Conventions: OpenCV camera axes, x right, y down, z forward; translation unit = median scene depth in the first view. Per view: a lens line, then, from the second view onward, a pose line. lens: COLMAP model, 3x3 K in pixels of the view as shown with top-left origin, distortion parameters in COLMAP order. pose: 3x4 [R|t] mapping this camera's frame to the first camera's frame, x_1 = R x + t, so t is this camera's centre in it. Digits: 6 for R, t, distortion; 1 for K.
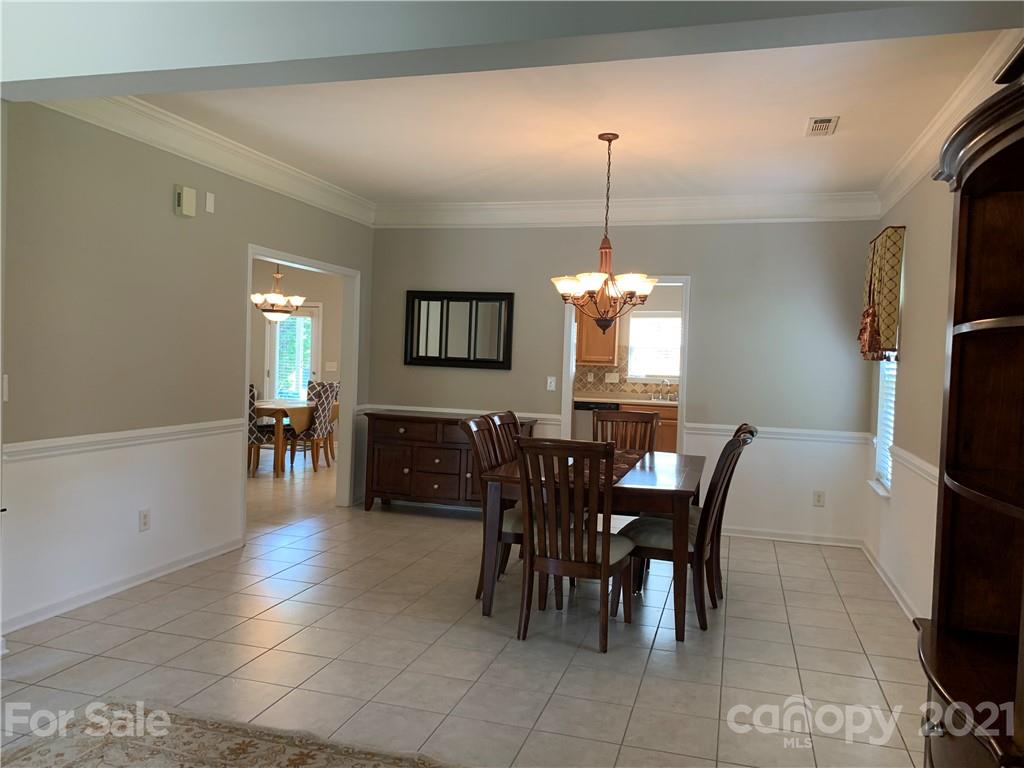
lens RADIAL K [[784.1, 0, 516.0], [0, 784.1, 381.4], [0, 0, 1]] dist [0.064738, -0.105109]
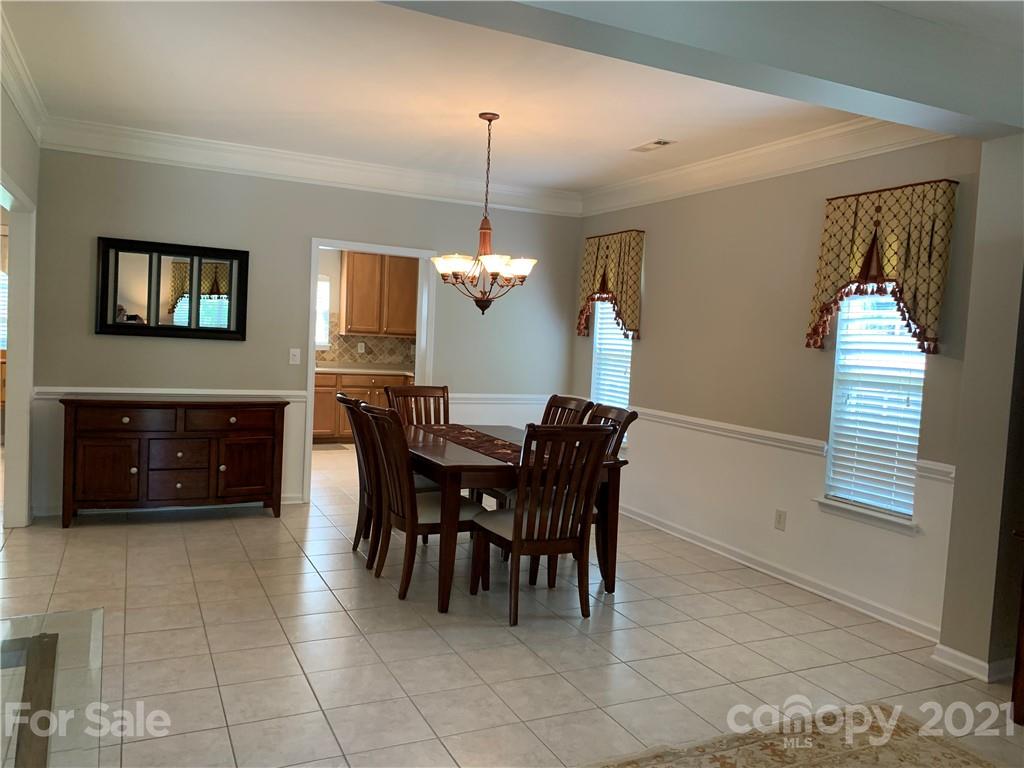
lens RADIAL K [[784.1, 0, 519.8], [0, 784.1, 381.6], [0, 0, 1]] dist [0.064738, -0.105109]
pose [[0.742060, -0.035945, 0.669370, -0.370368], [-0.006137, 0.998155, 0.060404, -0.024795], [-0.670306, -0.048931, 0.740470, 0.152504]]
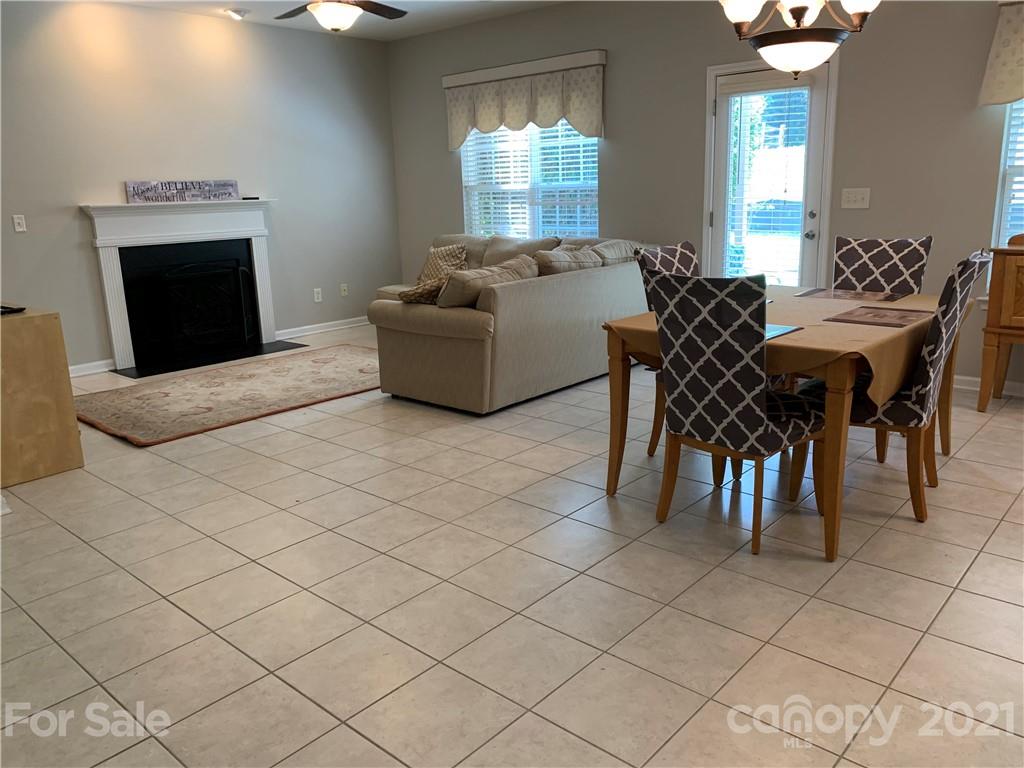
lens RADIAL K [[784.1, 0, 518.8], [0, 784.1, 384.8], [0, 0, 1]] dist [0.064738, -0.105109]
pose [[0.899592, 0.048324, -0.434049, -0.345075], [0.045493, 0.978084, 0.203180, -0.025135], [0.434355, -0.202525, 0.877678, 0.833367]]
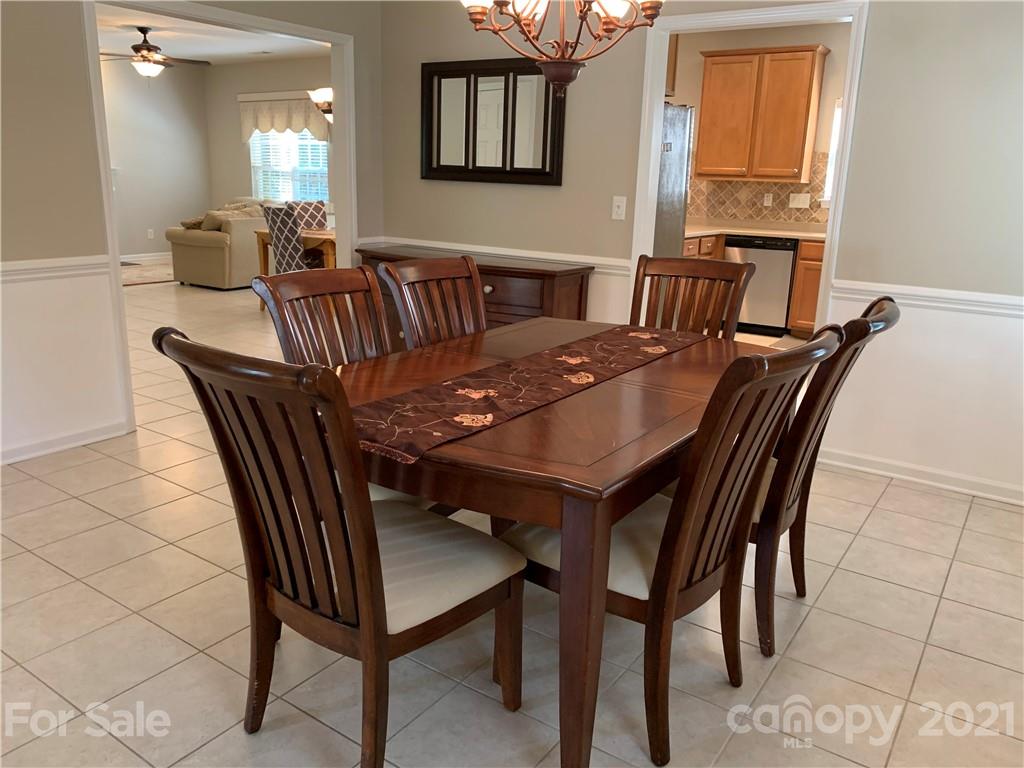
lens RADIAL K [[784.1, 0, 513.3], [0, 784.1, 379.5], [0, 0, 1]] dist [0.064738, -0.105109]
pose [[0.945832, 0.075440, -0.315771, 0.173177], [-0.006386, 0.976763, 0.214227, 0.002374], [0.324594, -0.200607, 0.924335, 0.366384]]
